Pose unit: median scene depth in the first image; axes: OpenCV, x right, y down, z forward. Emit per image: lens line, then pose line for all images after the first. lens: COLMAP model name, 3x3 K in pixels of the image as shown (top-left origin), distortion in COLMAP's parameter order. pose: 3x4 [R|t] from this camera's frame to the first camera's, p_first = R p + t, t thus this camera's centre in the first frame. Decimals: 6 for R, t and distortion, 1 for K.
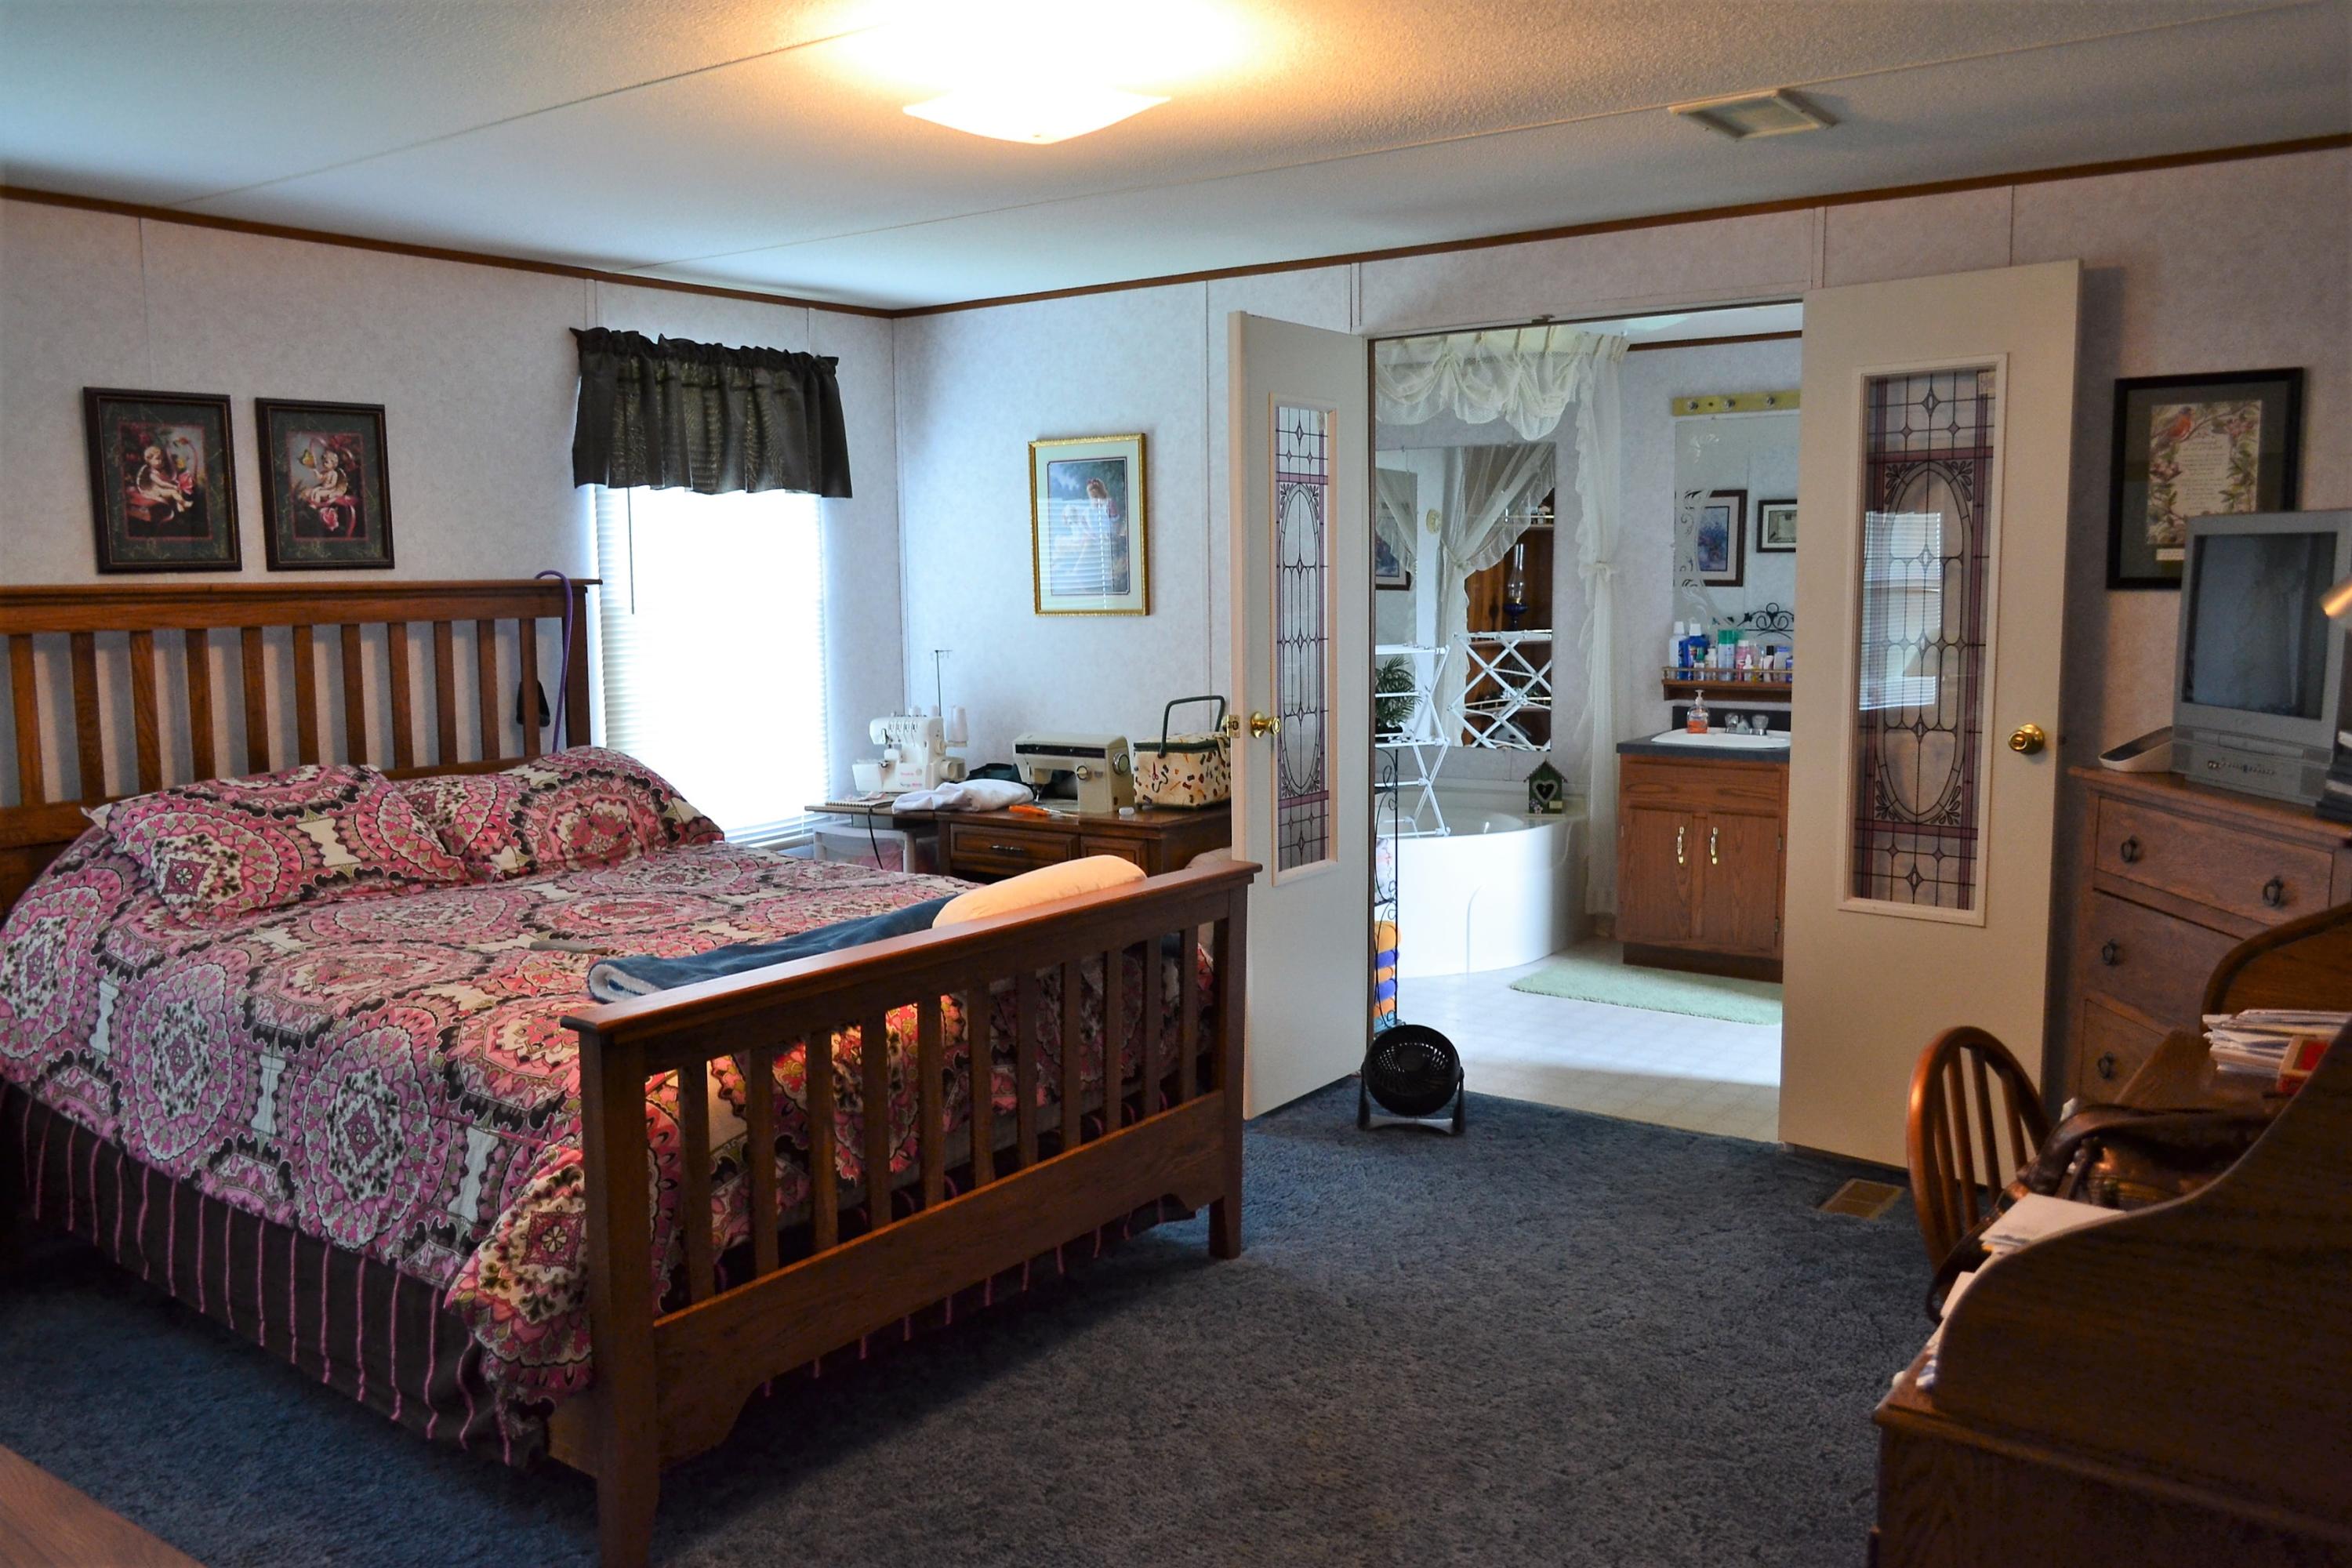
lens RADIAL K [[1861.9, 0, 1167.4], [0, 1861.9, 782.7], [0, 0, 1]] dist [-0.011420, 0.003160]
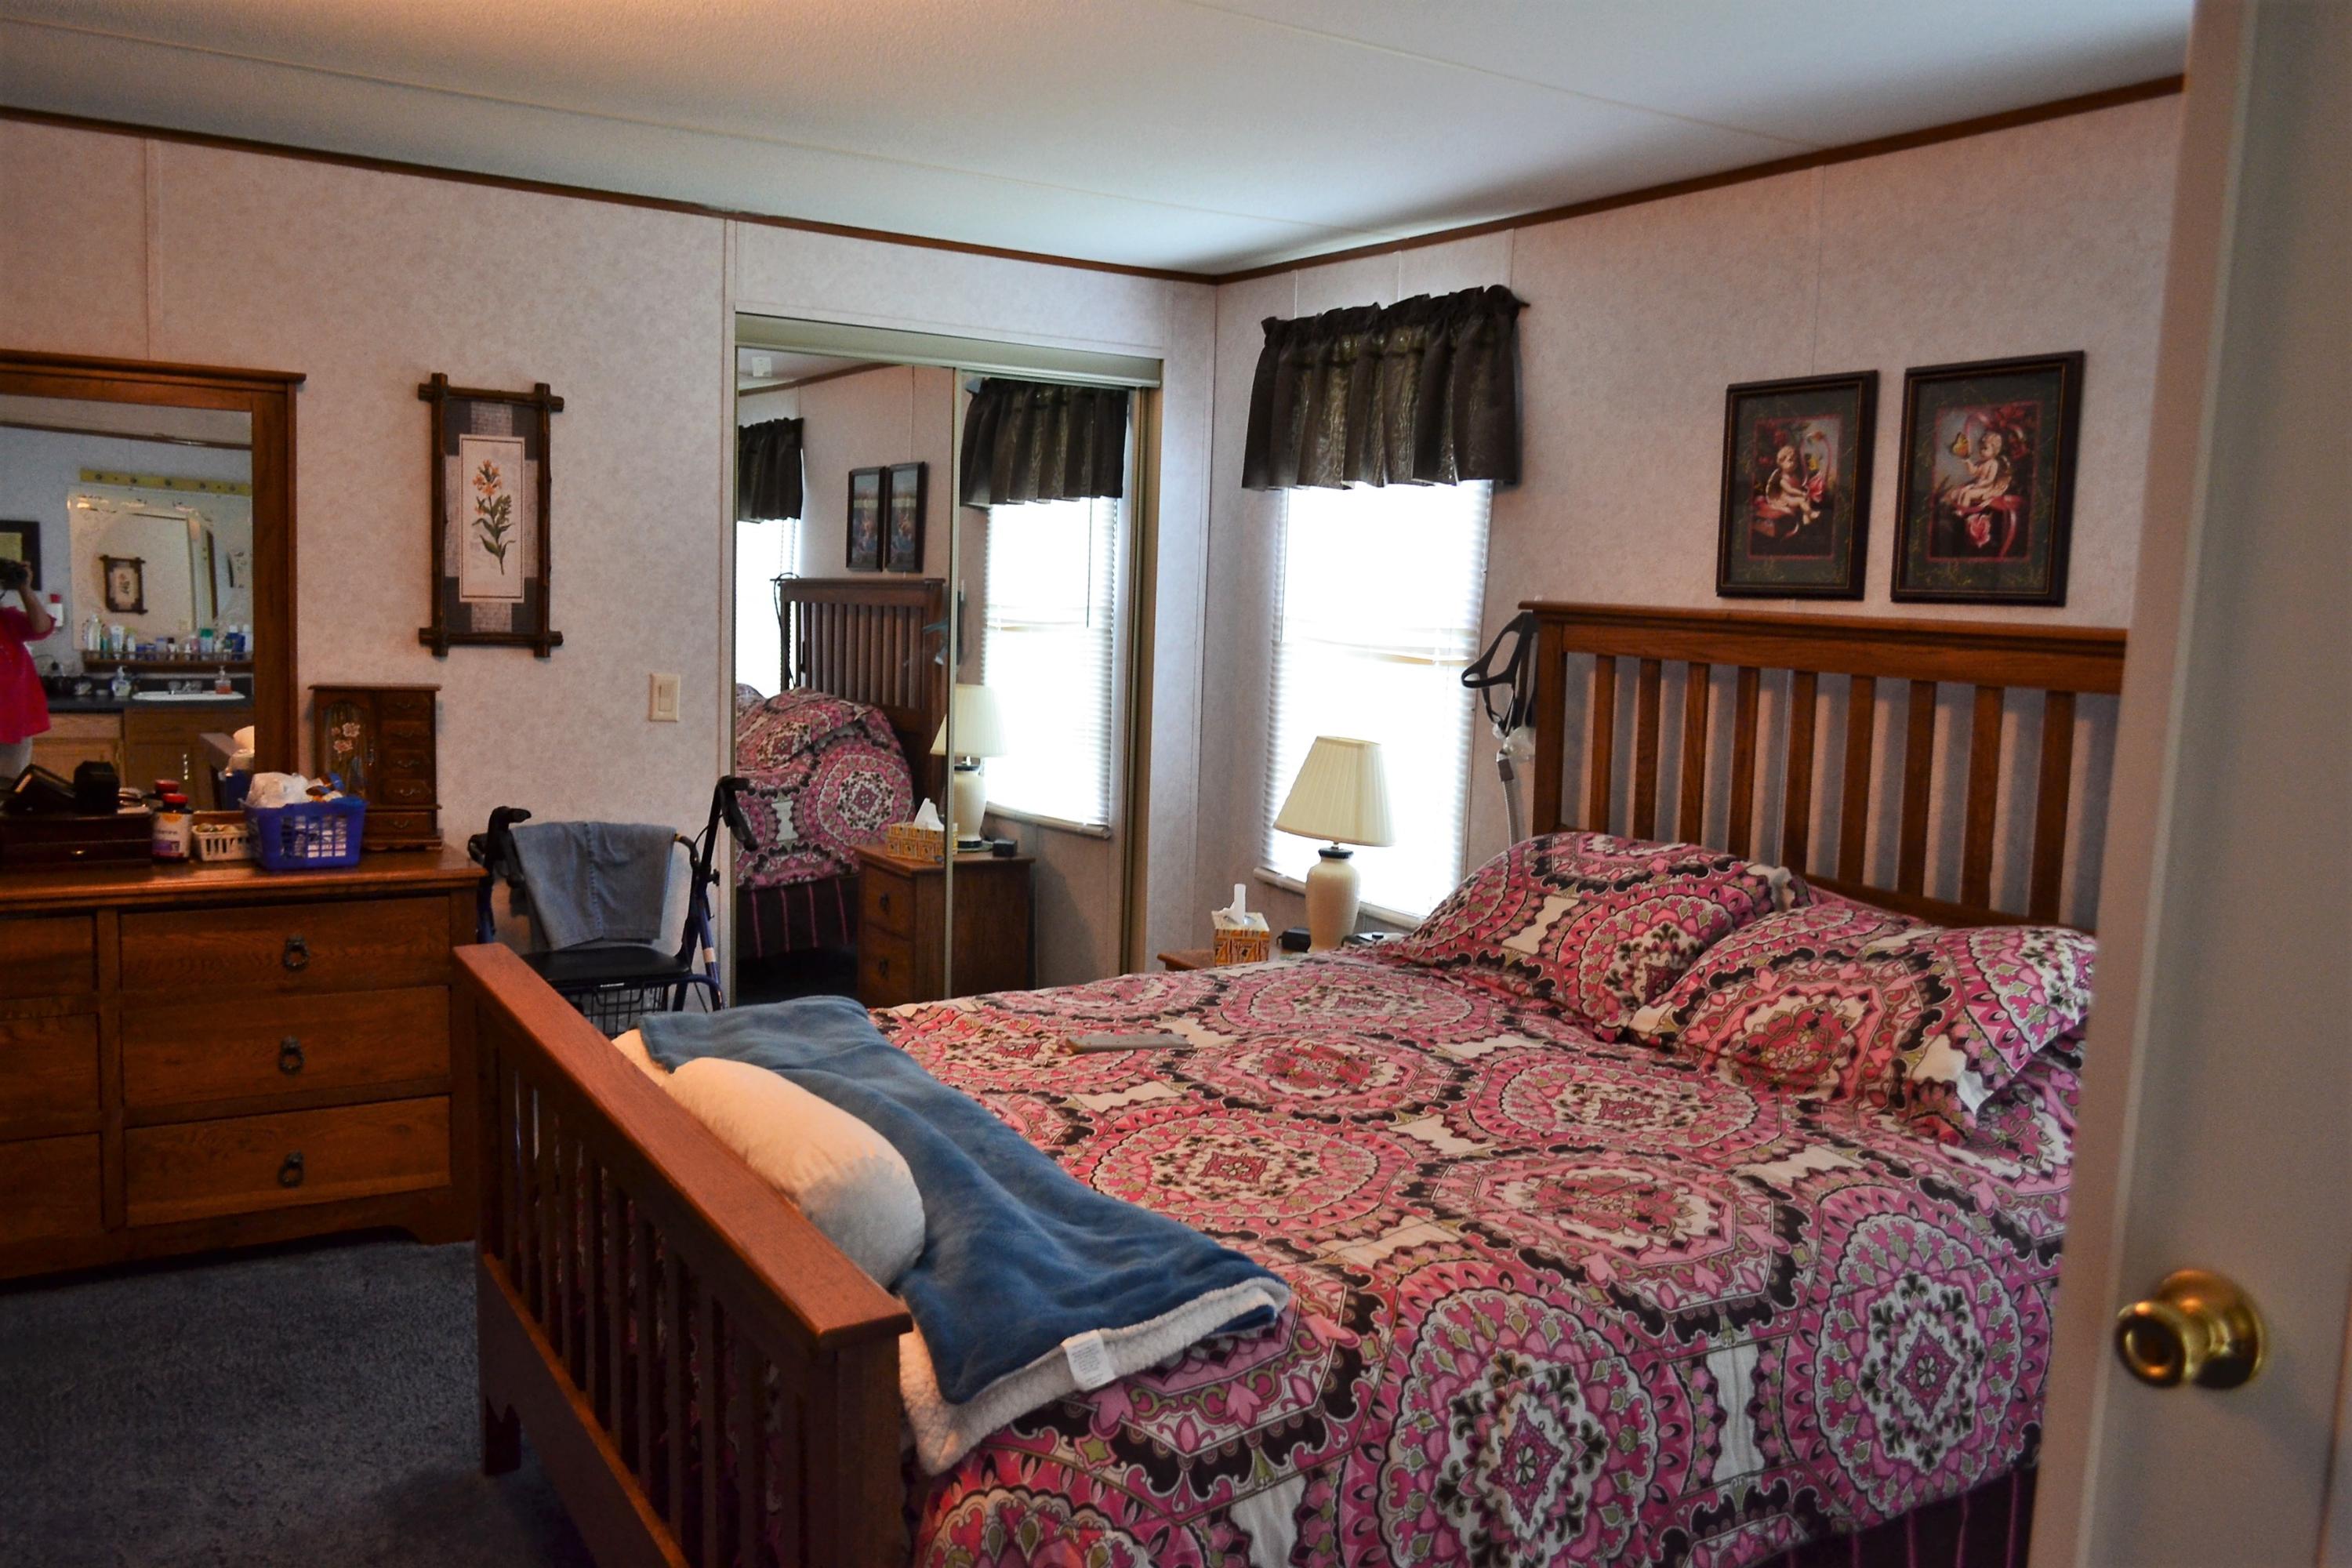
lens RADIAL K [[1861.9, 0, 1163.6], [0, 1861.9, 791.3], [0, 0, 1]] dist [-0.011420, 0.003160]
pose [[-0.387663, 0.099529, -0.916412, 0.312834], [-0.141120, 0.976027, 0.165701, -0.120582], [0.910935, 0.193560, -0.364324, 1.007199]]
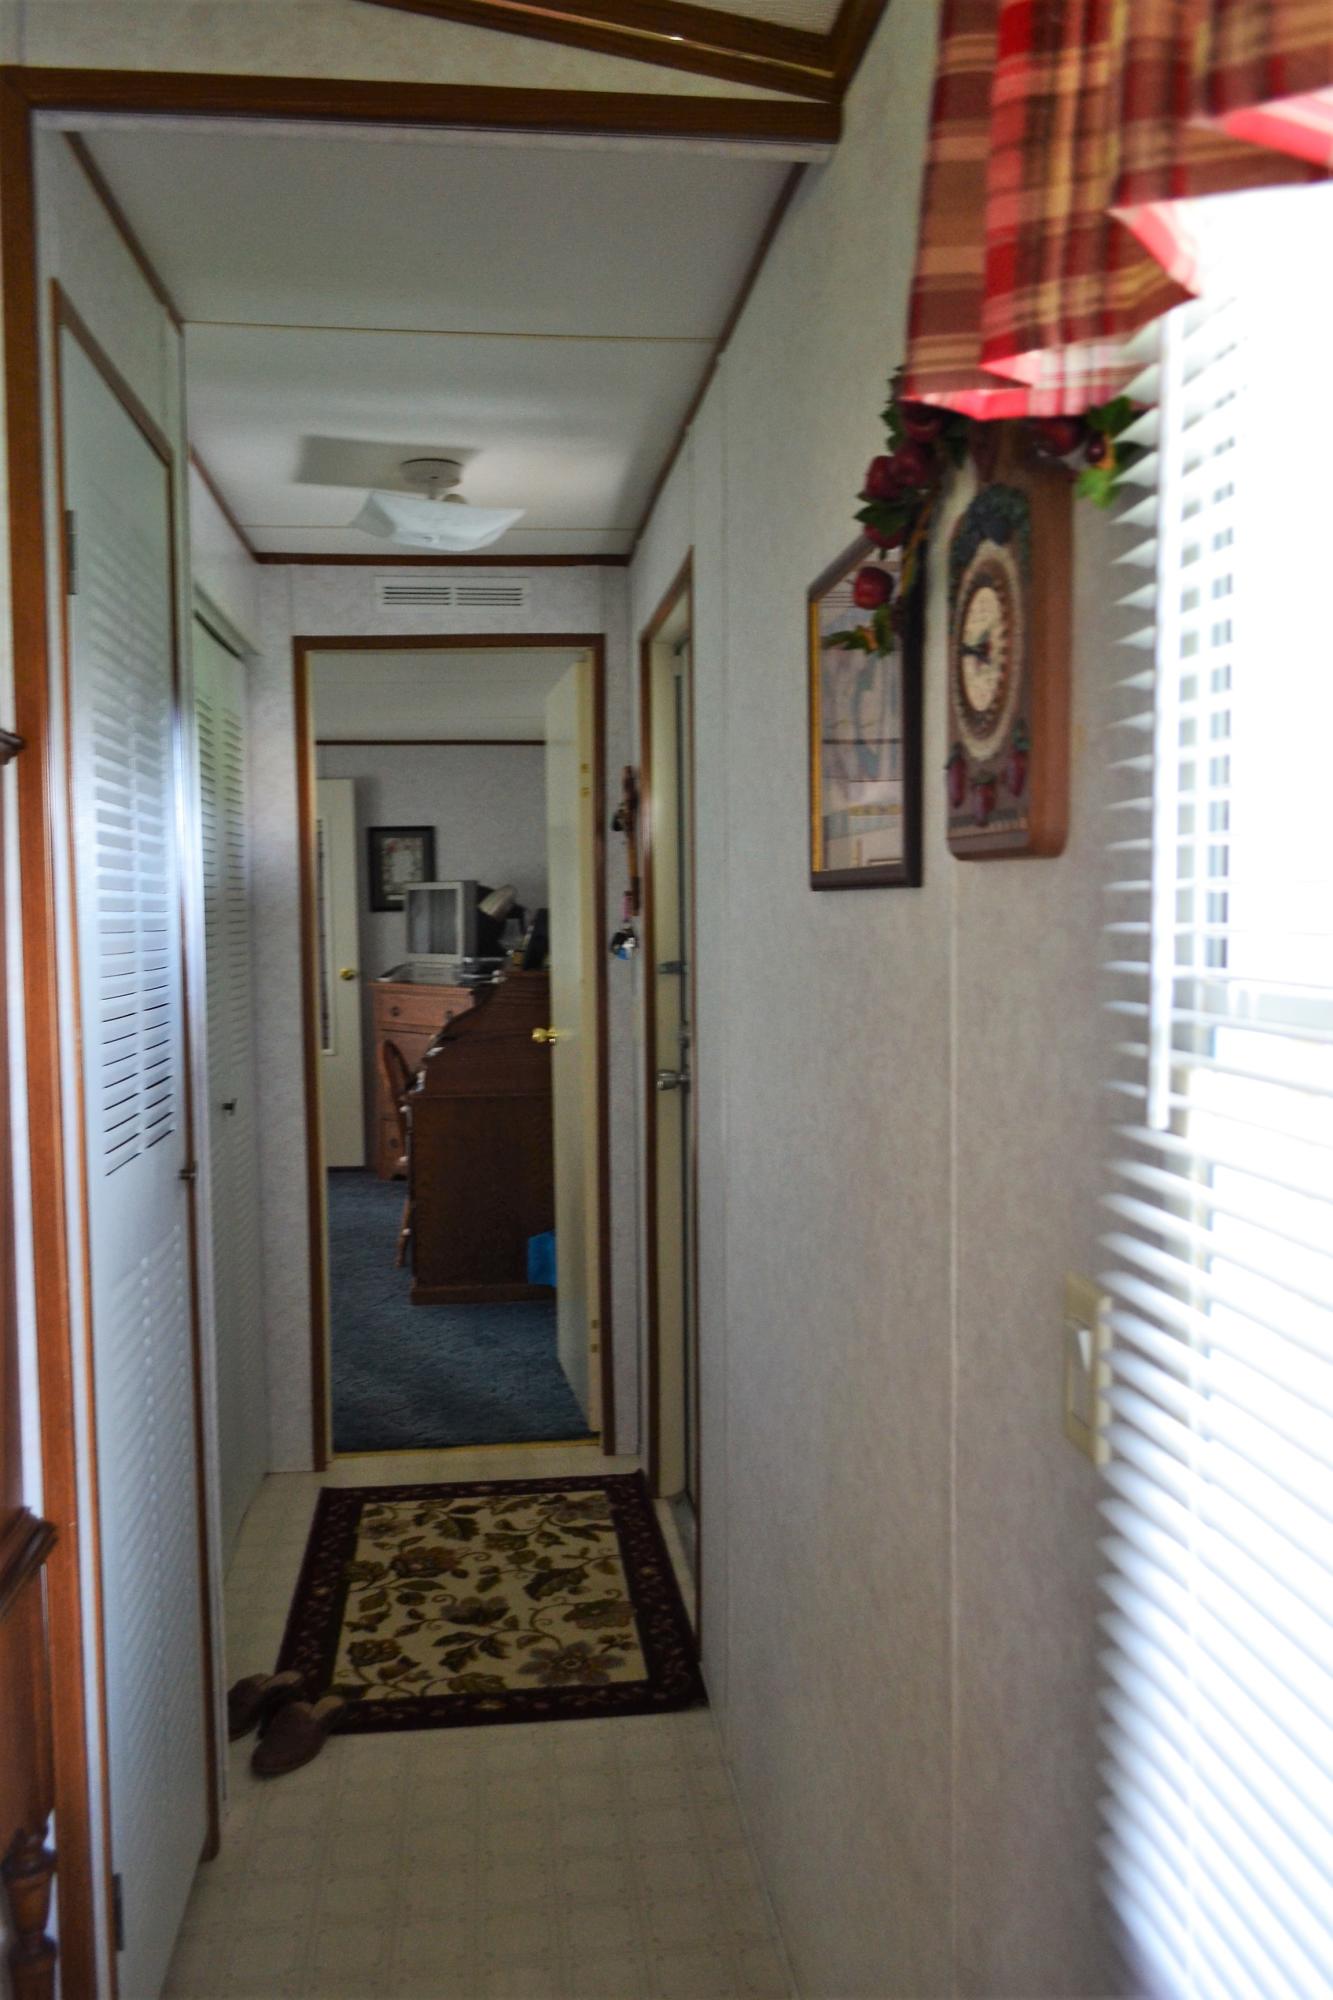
lens RADIAL K [[1583.2, 0, 665.9], [0, 1583.2, 1003.6], [0, 0, 1]] dist [-0.011420, 0.003160]
pose [[0.739276, -0.040727, 0.672170, -0.339579], [0.083045, 0.996064, -0.030984, 0.062585], [-0.668263, 0.078726, 0.739748, -0.438850]]
